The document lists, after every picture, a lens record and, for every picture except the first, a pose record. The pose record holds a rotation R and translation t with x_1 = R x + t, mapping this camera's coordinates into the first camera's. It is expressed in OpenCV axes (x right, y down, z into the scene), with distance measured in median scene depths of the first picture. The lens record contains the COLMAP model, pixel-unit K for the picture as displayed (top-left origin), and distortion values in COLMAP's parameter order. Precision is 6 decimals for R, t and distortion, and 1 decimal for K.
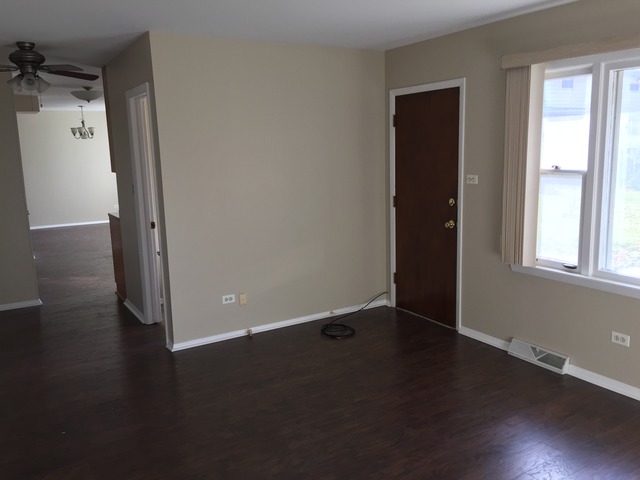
lens RADIAL K [[551.6, 0, 320.0], [0, 551.6, 240.0], [0, 0, 1]] dist [0.100032, -0.125470]
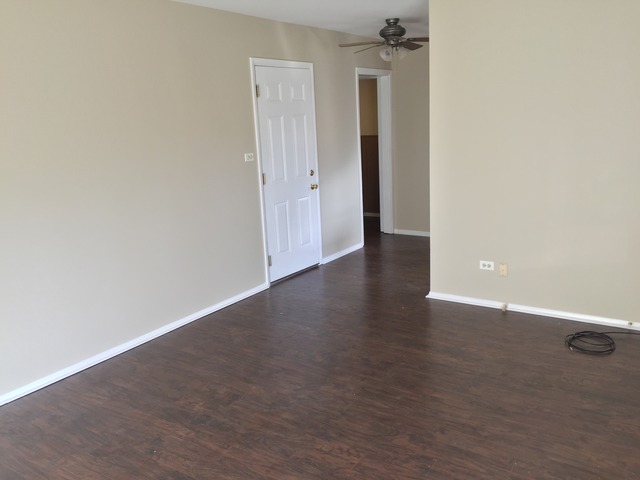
lens RADIAL K [[551.6, 0, 320.0], [0, 551.6, 240.0], [0, 0, 1]] dist [0.100032, -0.125470]
pose [[0.399474, 0.206878, -0.893097, 0.586520], [-0.115615, 0.977795, 0.174784, -0.072434], [0.909425, 0.033434, 0.414522, 0.357651]]
